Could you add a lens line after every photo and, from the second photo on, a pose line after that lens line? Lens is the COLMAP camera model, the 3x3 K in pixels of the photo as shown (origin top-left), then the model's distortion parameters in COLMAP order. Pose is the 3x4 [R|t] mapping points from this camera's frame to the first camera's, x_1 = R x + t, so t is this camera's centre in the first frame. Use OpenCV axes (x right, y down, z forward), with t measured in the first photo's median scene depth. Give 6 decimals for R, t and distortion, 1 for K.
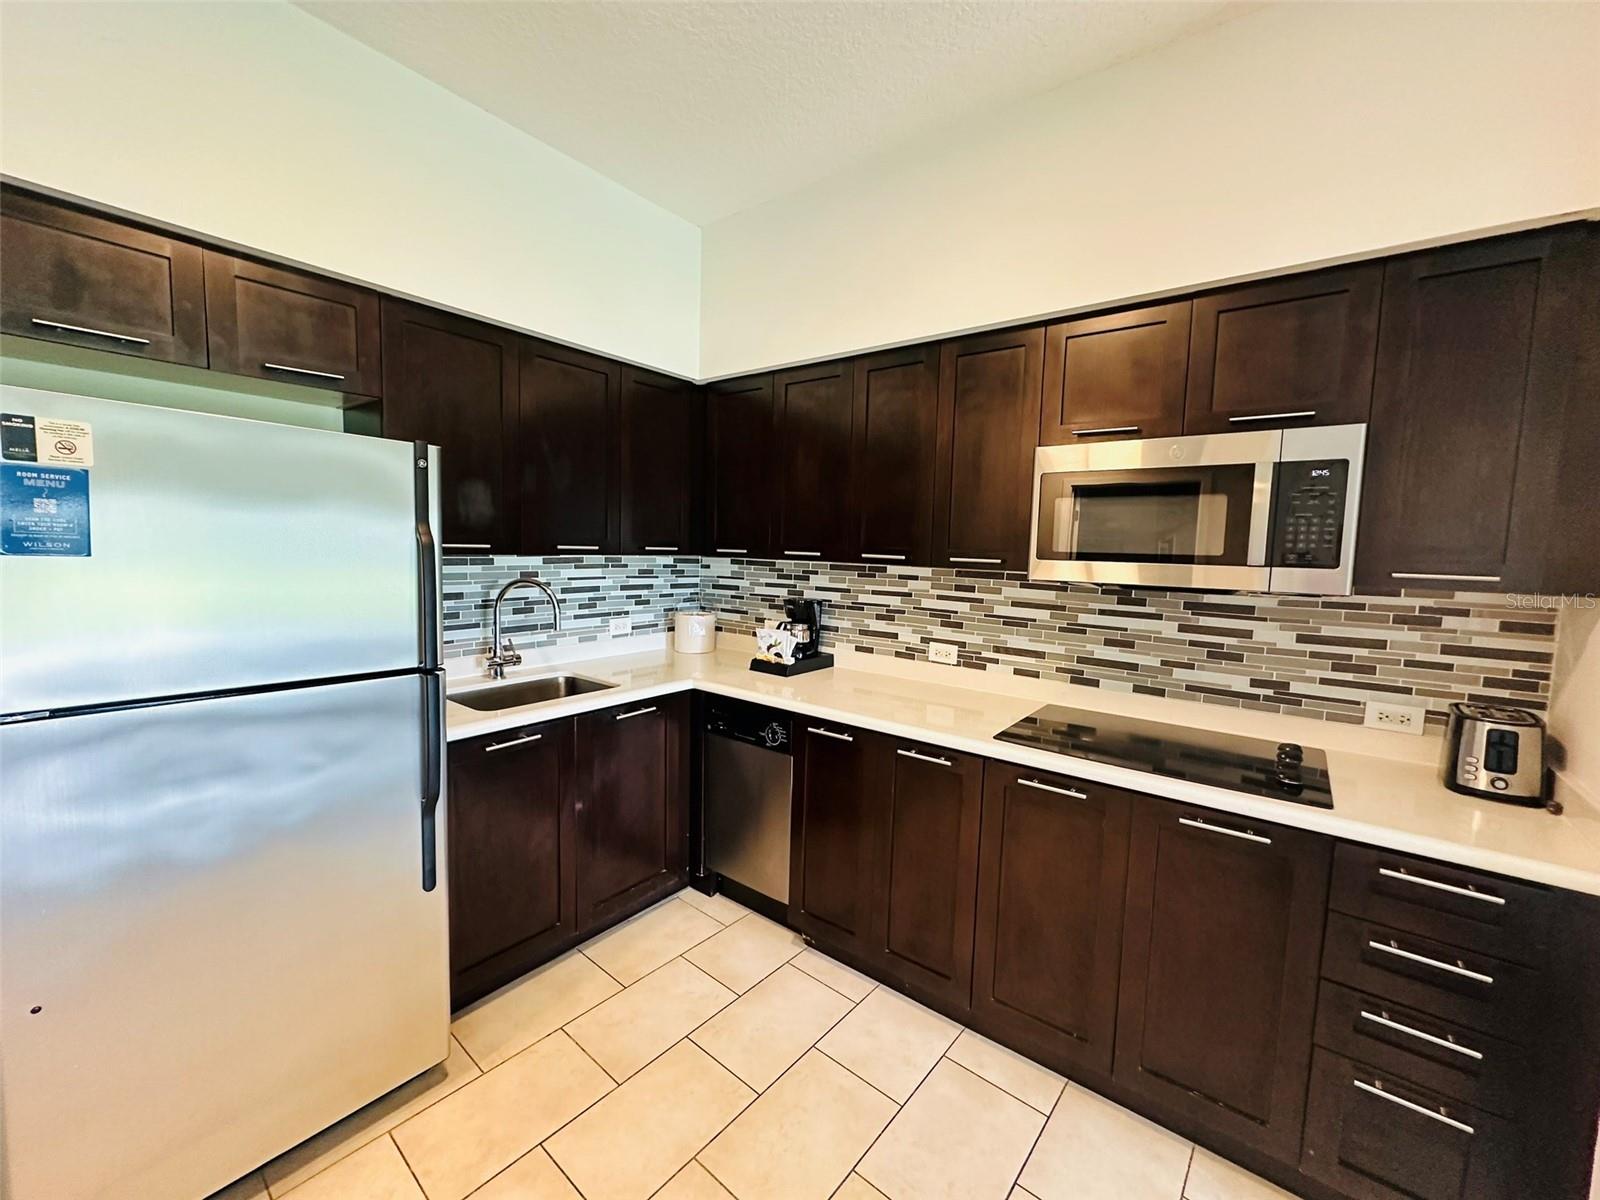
lens RADIAL K [[638.6, 0, 803.6], [0, 638.6, 599.4], [0, 0, 1]] dist [-0.000084, 0.000232]
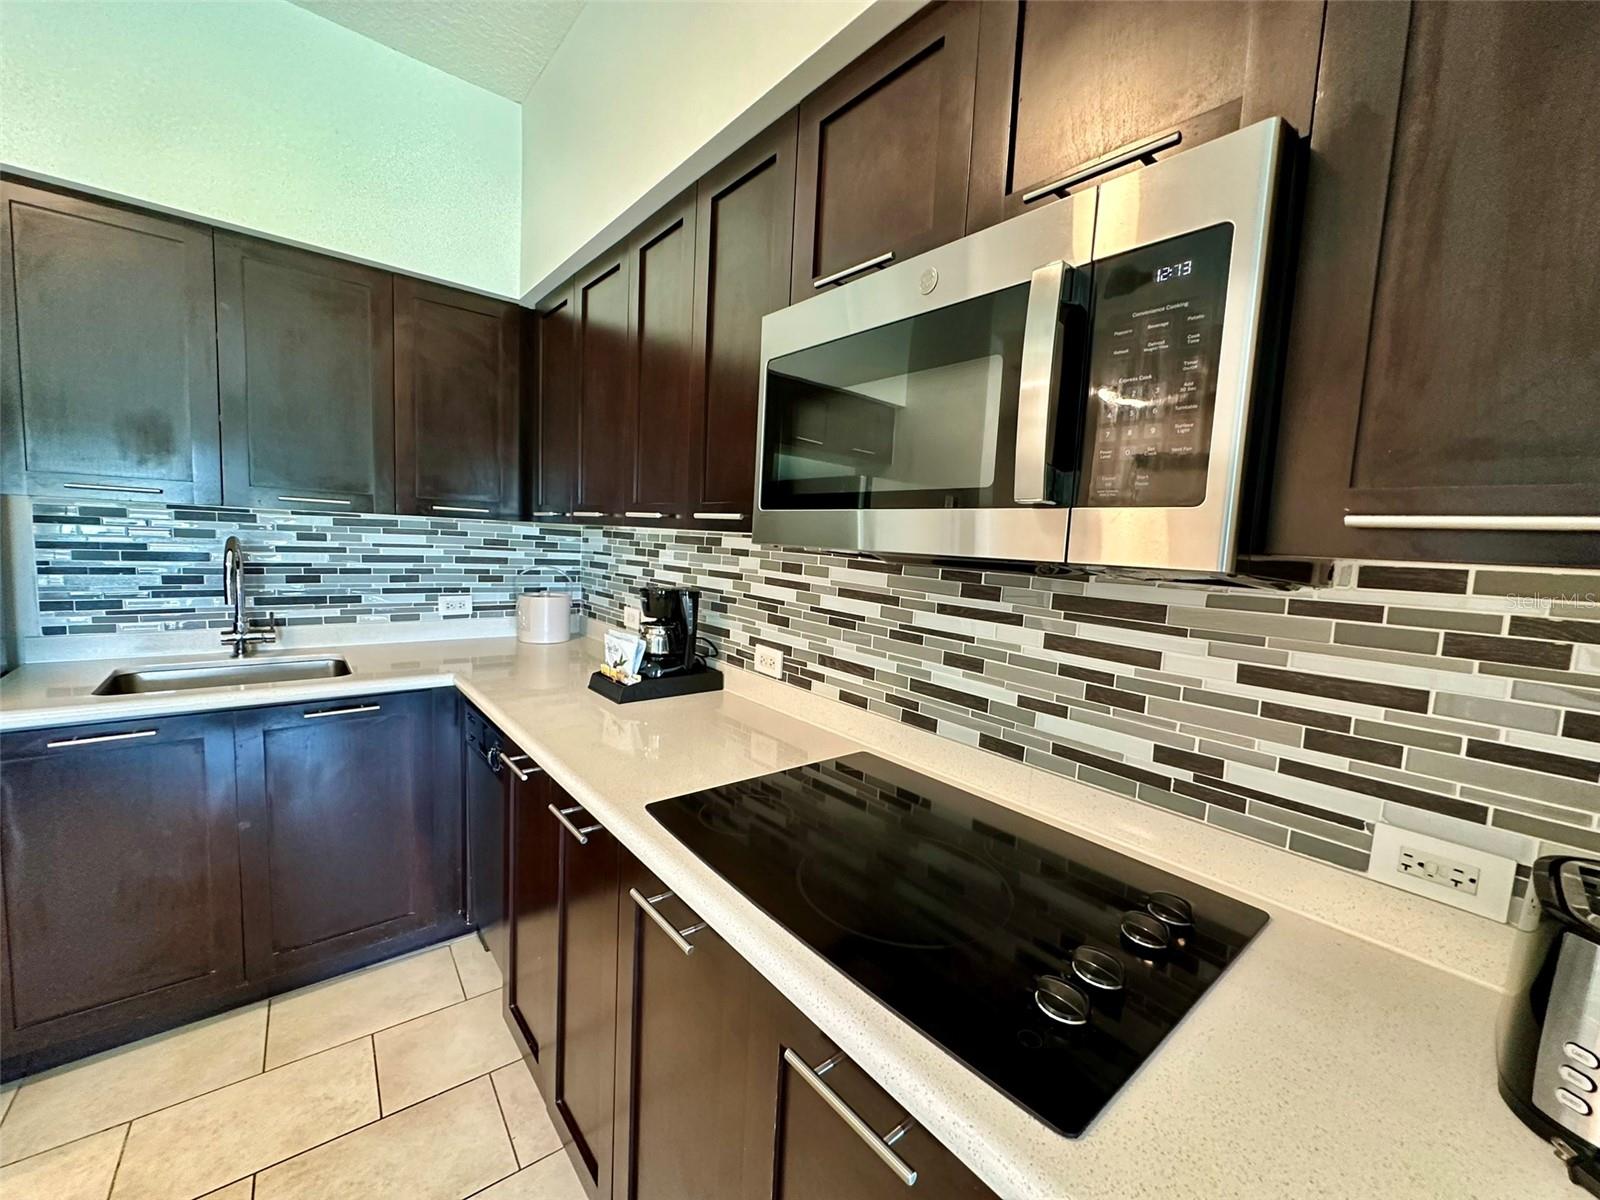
lens RADIAL K [[638.6, 0, 803.6], [0, 638.6, 599.4], [0, 0, 1]] dist [-0.000084, 0.000232]
pose [[0.974998, 0.043058, -0.218000, 0.386874], [-0.042793, 0.999066, 0.005936, 0.010753], [0.218052, 0.003541, 0.975931, 0.314453]]
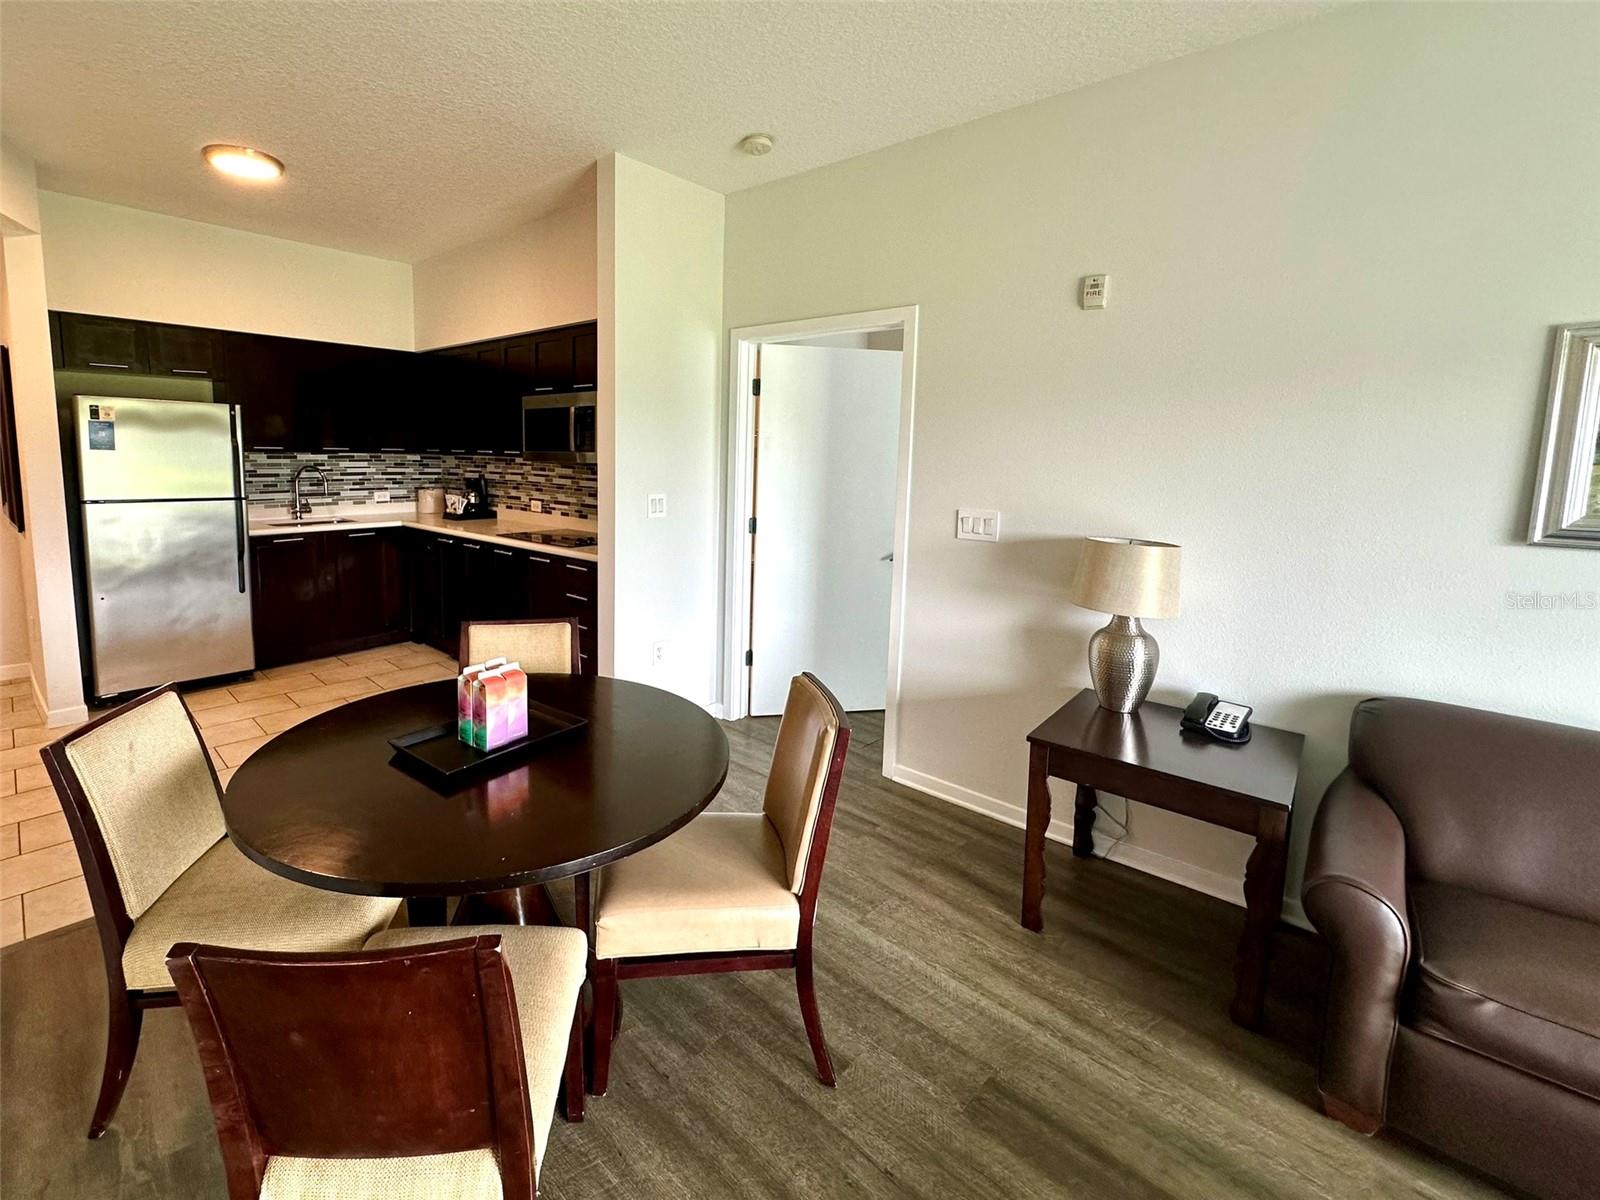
lens RADIAL K [[706.0, 0, 716.1], [0, 706.0, 534.6], [0, 0, 1]] dist [-0.001409, -0.000357]
pose [[0.996140, -0.000035, -0.087779, 0.854197], [0.002573, 0.999582, 0.028803, 0.103346], [0.087741, -0.028917, 0.995723, -0.884956]]
